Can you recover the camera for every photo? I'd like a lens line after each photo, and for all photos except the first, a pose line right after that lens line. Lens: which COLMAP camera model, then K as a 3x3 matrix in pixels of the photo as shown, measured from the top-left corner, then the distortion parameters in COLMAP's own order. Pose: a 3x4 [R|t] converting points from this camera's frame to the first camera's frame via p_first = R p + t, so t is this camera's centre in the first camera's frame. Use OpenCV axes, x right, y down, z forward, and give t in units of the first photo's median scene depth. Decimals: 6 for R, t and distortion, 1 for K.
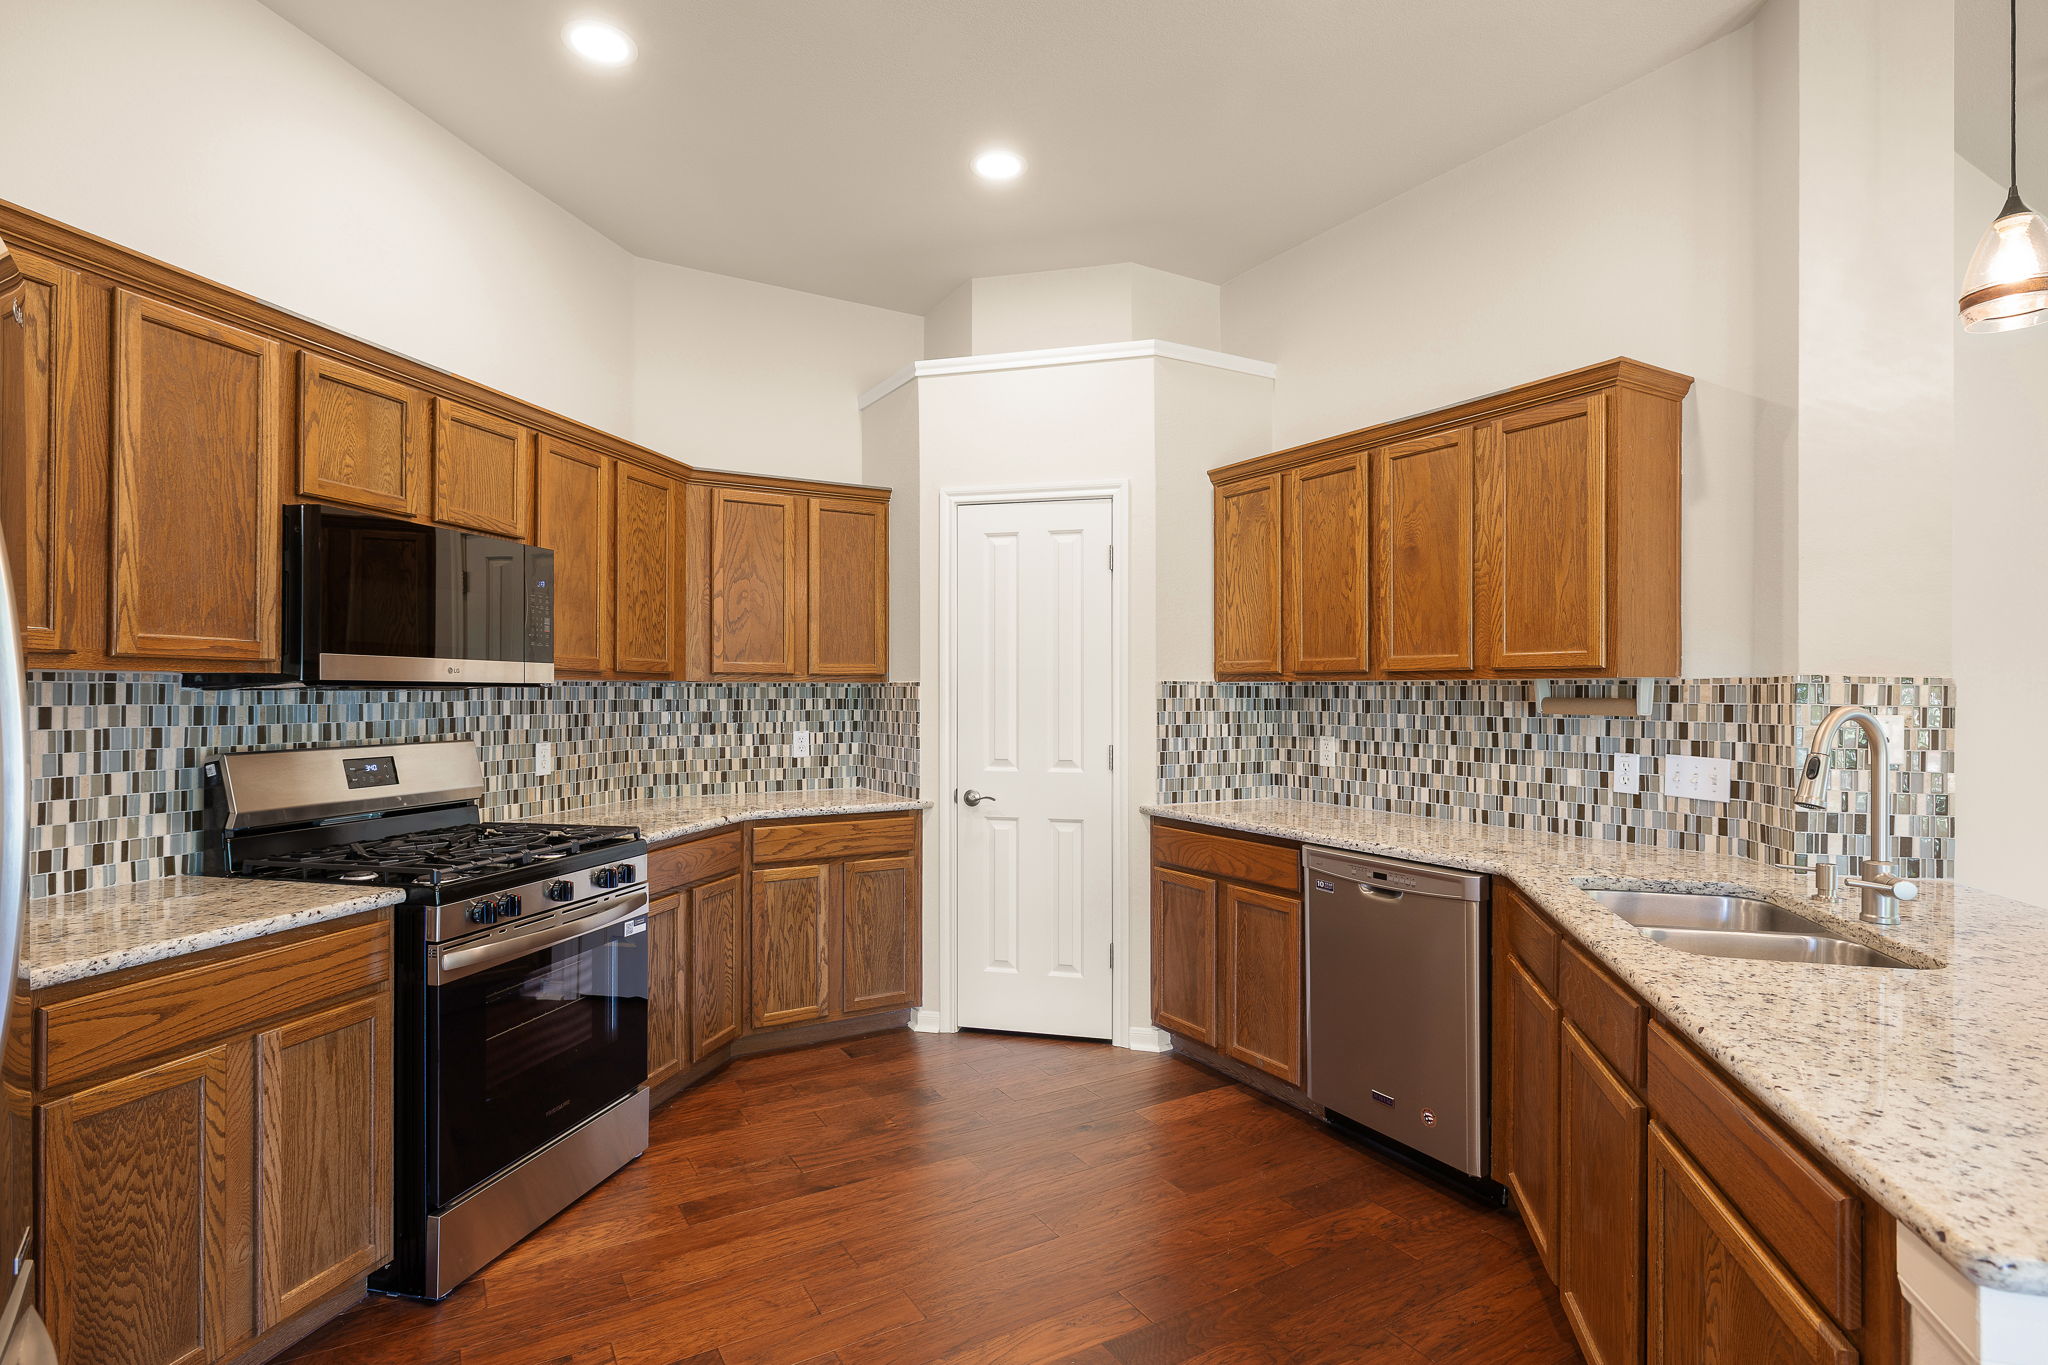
lens RADIAL K [[1024.4, 0, 1024.0], [0, 1024.4, 682.5], [0, 0, 1]] dist [-0.000501, 0.000424]
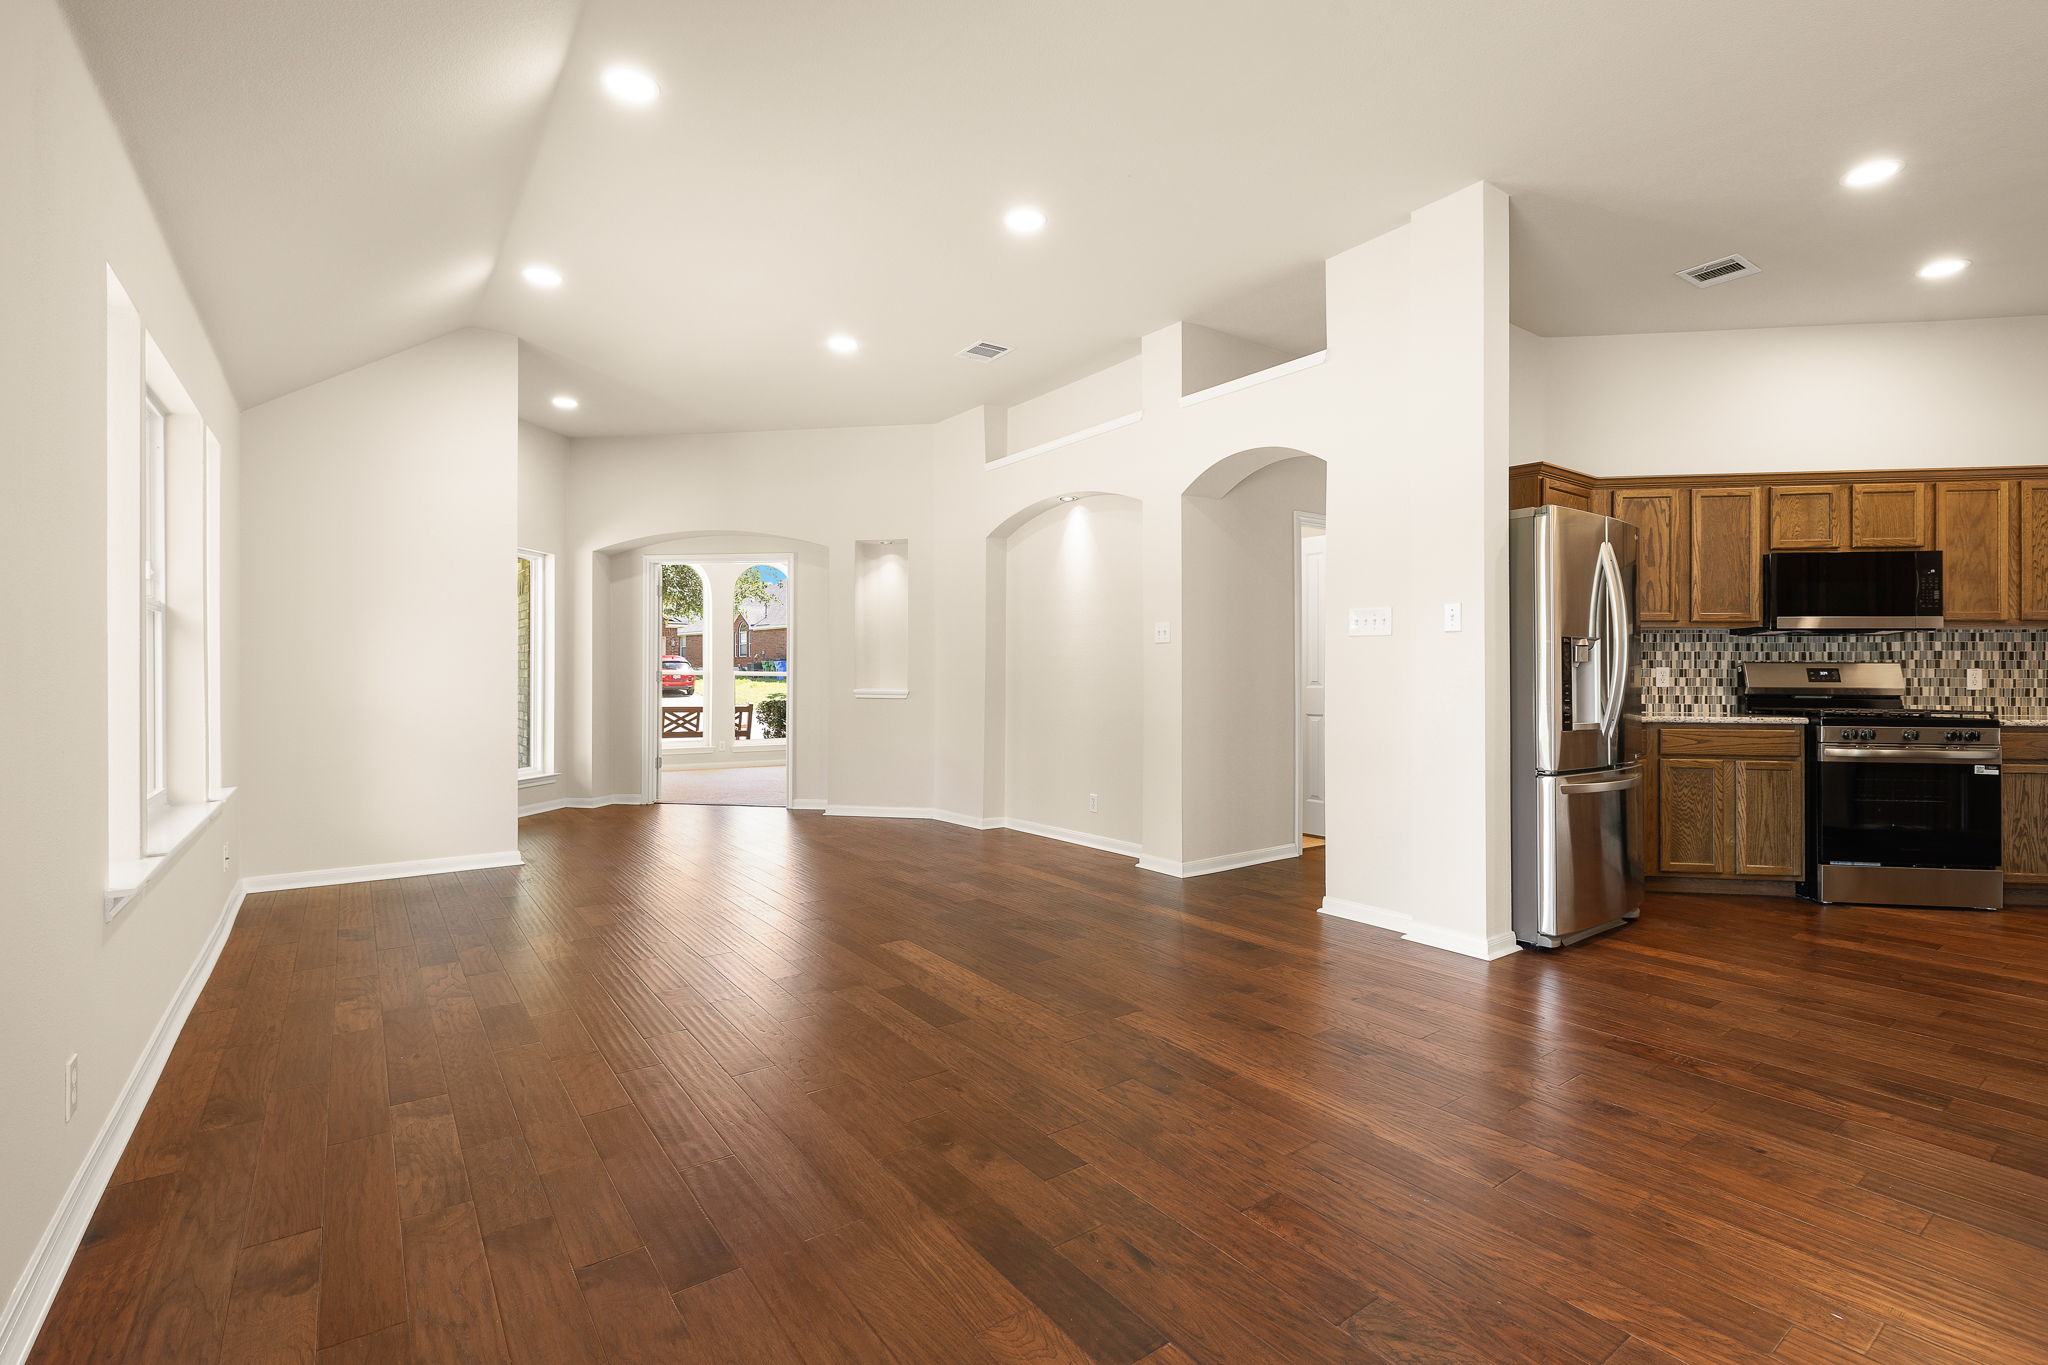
lens RADIAL K [[905.4, 0, 1024.0], [0, 905.4, 682.5], [0, 0, 1]] dist [-0.003359, -0.000596]
pose [[0.092787, 0.002650, -0.995682, 1.165367], [0.005613, 0.999979, 0.003184, 0.101978], [0.995670, -0.005885, 0.092770, -0.870309]]
